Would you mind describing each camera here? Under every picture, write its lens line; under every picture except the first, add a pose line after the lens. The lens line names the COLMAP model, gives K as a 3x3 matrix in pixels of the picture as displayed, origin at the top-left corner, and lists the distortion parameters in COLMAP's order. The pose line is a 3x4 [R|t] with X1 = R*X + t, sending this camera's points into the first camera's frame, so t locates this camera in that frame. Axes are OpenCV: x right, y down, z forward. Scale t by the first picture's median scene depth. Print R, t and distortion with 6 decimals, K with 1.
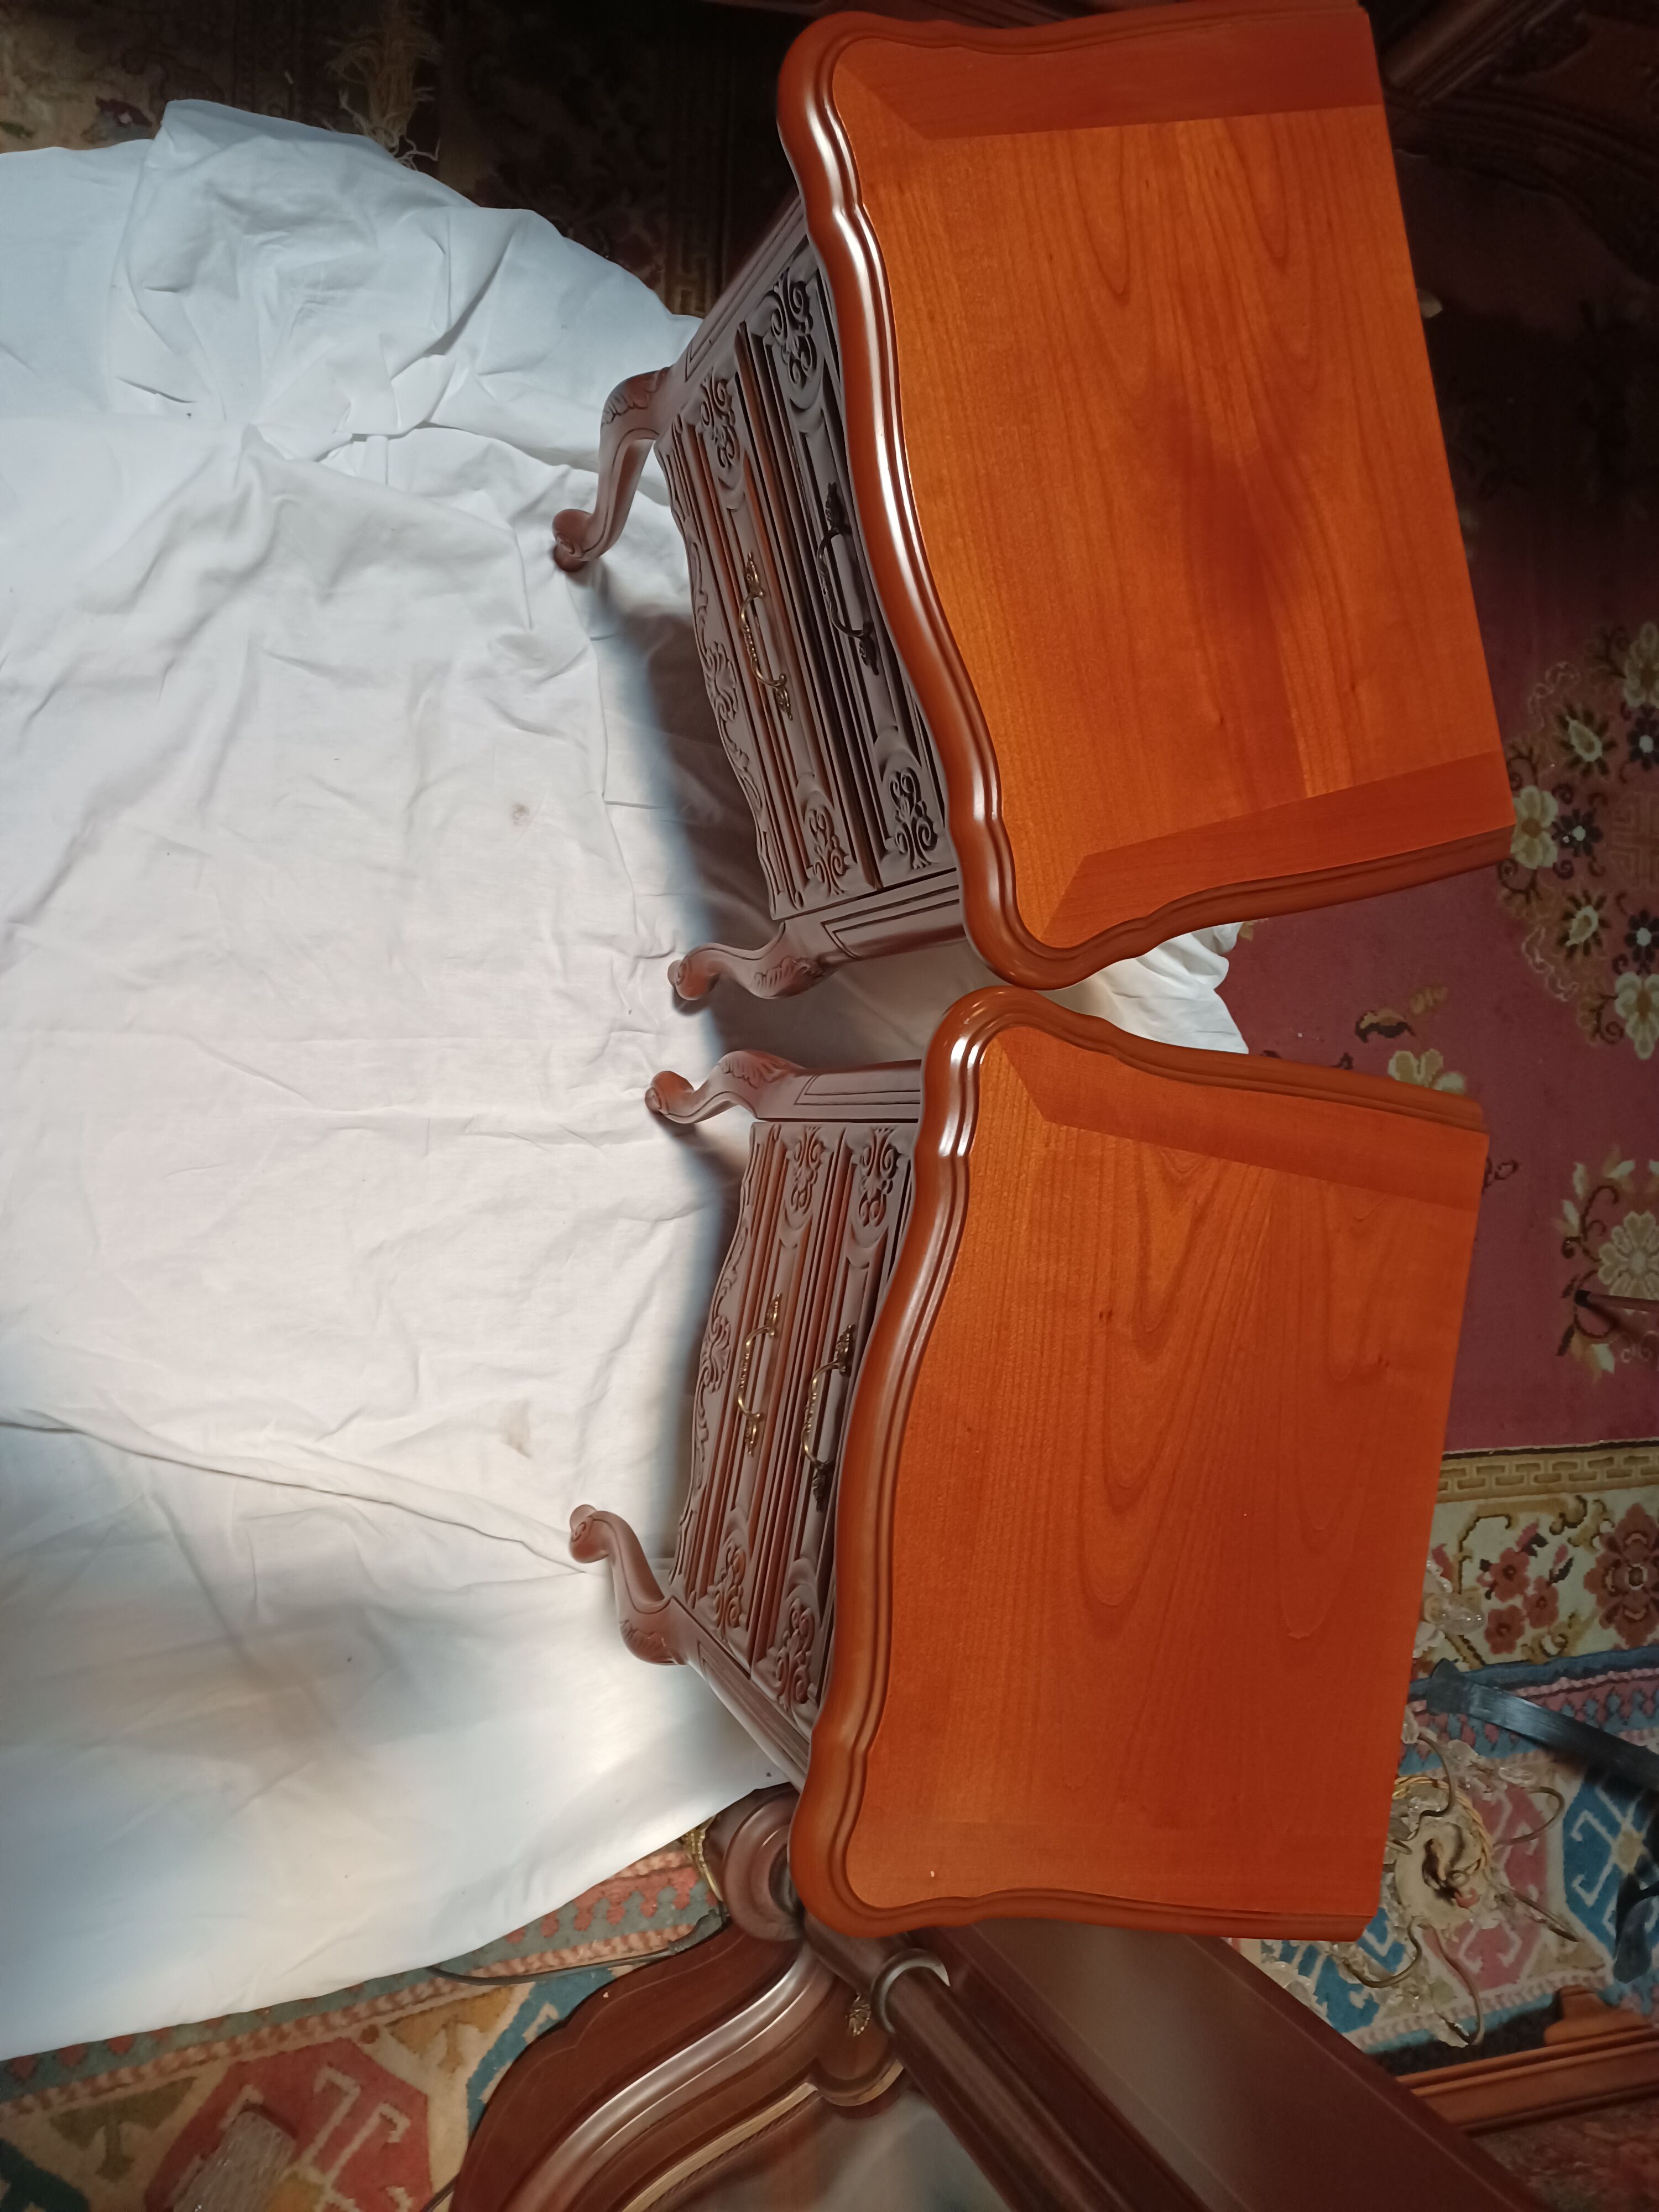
lens RADIAL K [[1809.2, 0, 829.5], [0, 1809.2, 1106.0], [0, 0, 1]] dist [0.044057, -0.093832]
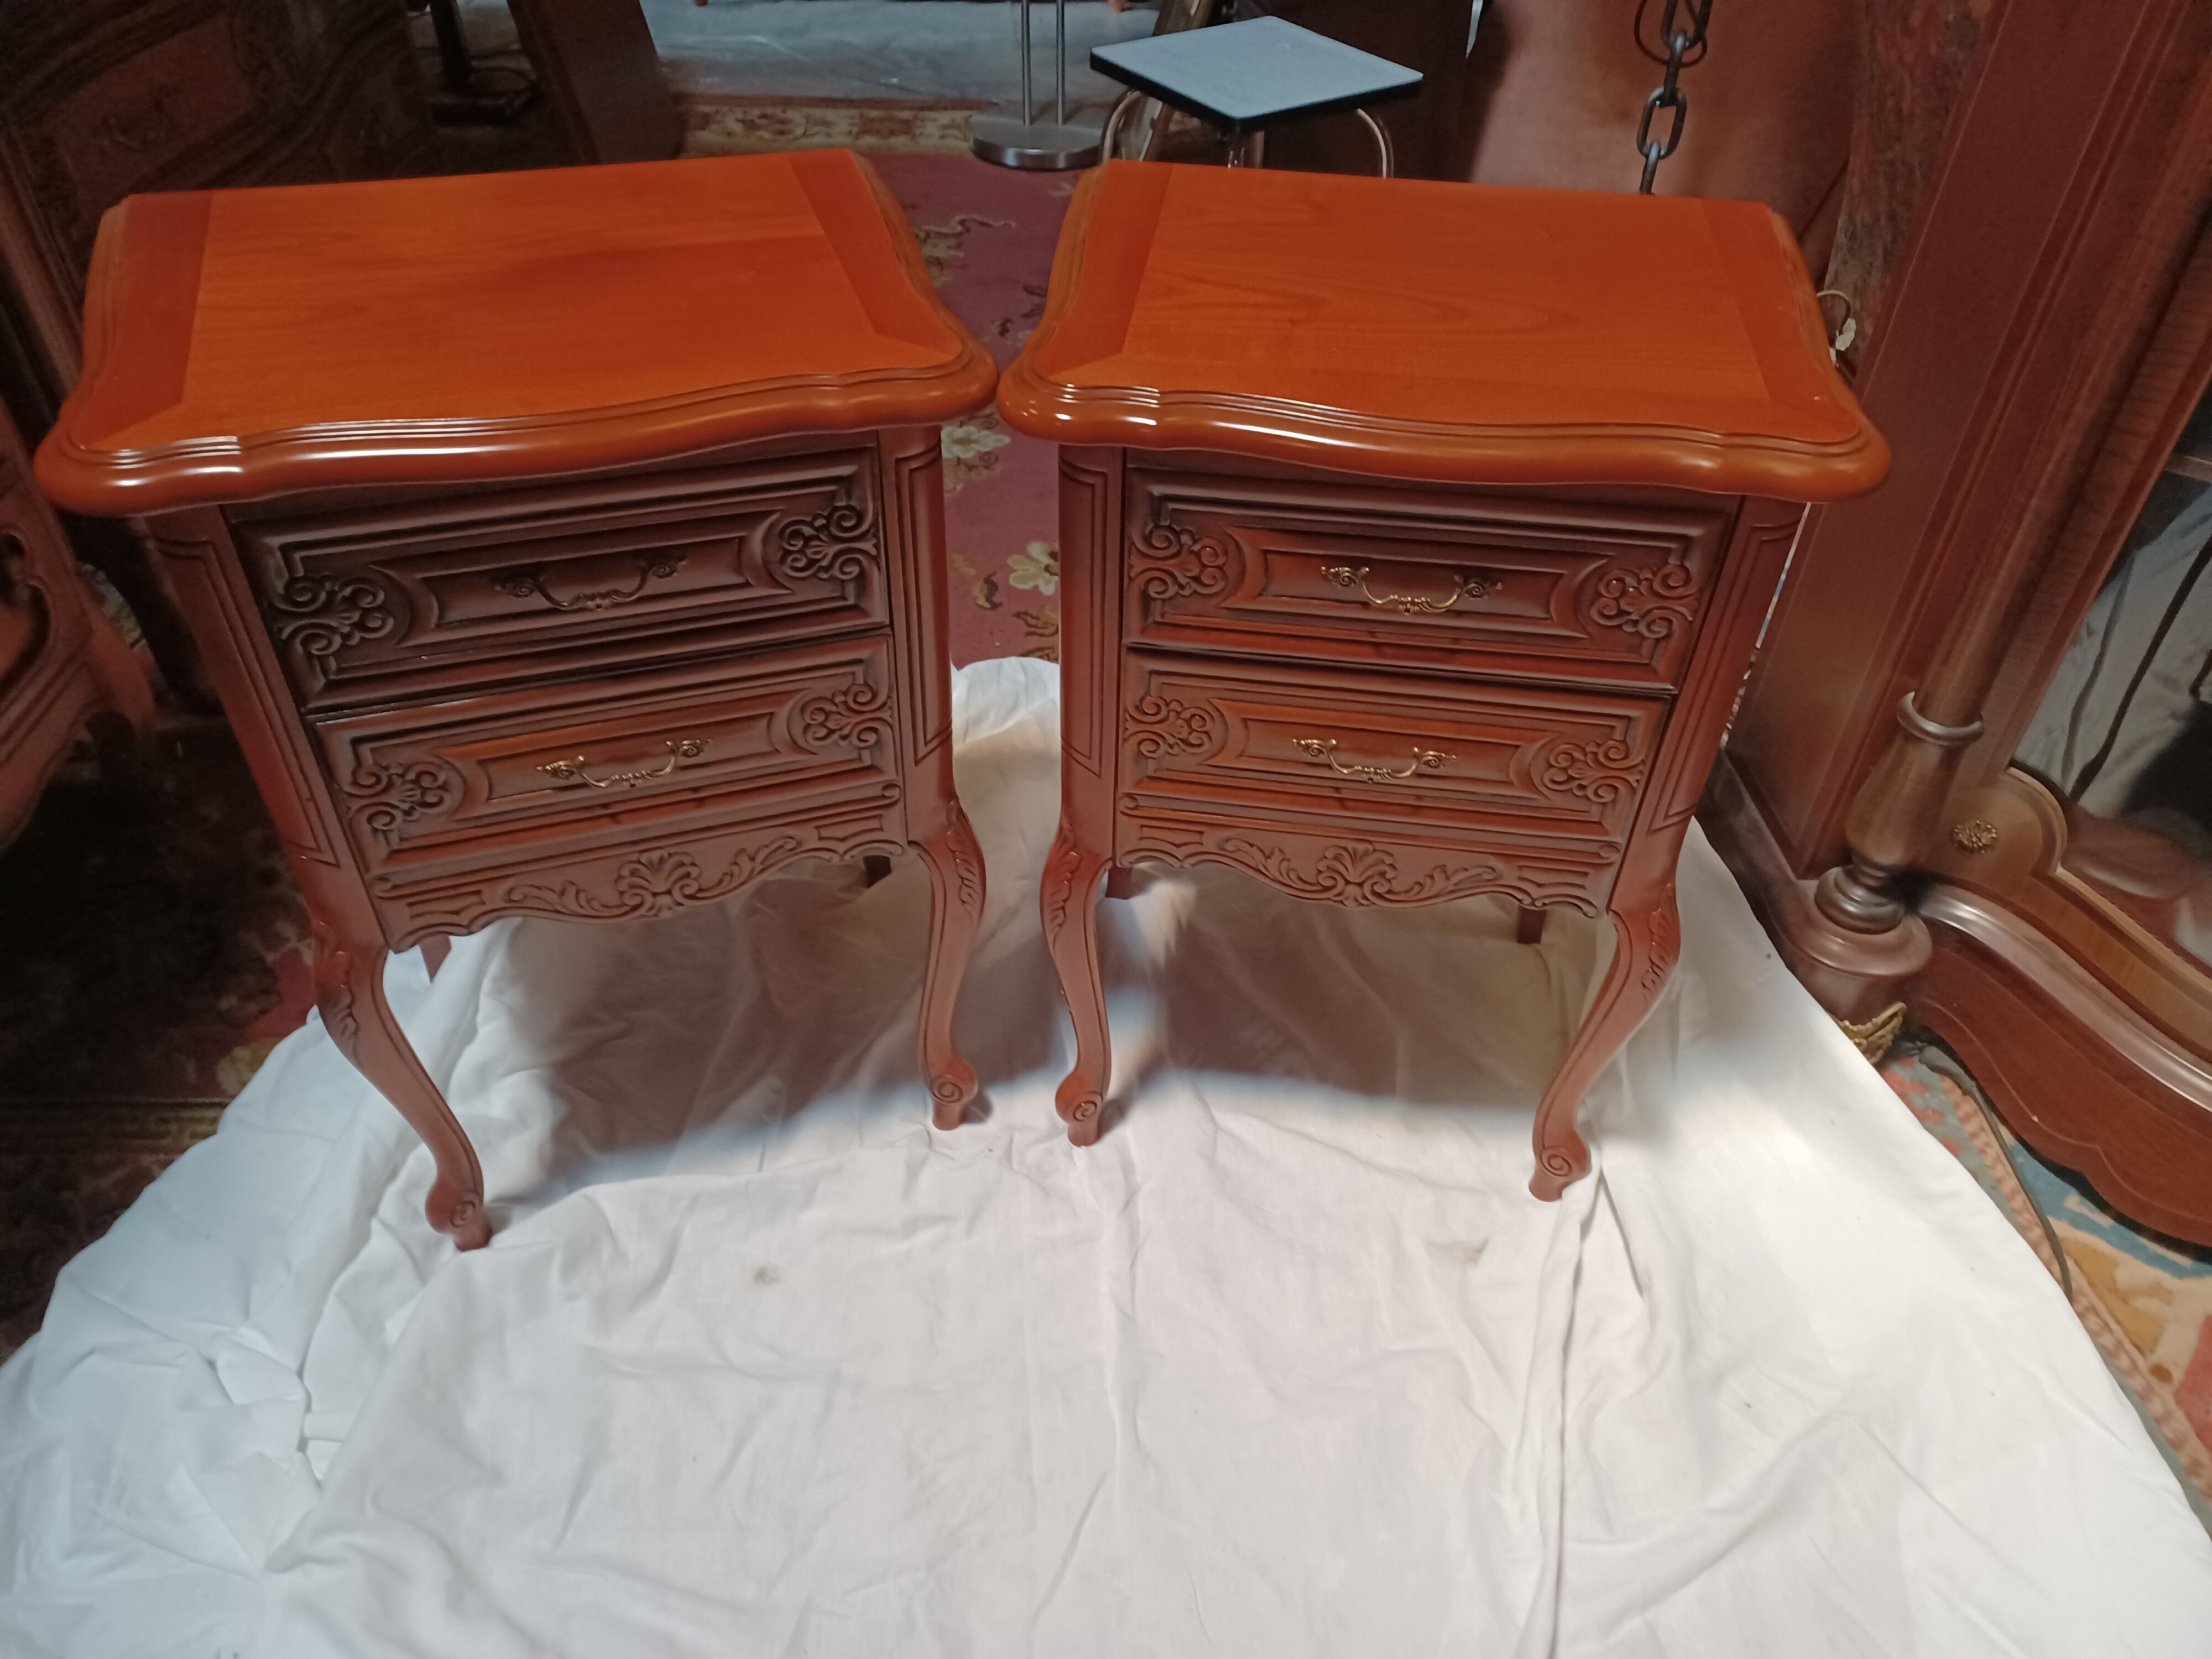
lens RADIAL K [[1796.1, 0, 1106.0], [0, 1796.1, 829.5], [0, 0, 1]] dist [0.000338, -0.004169]
pose [[-0.045067, -0.865746, 0.498451, -0.425136], [0.998158, -0.018737, 0.057703, -0.043235], [-0.040616, 0.500133, 0.864995, 0.134171]]
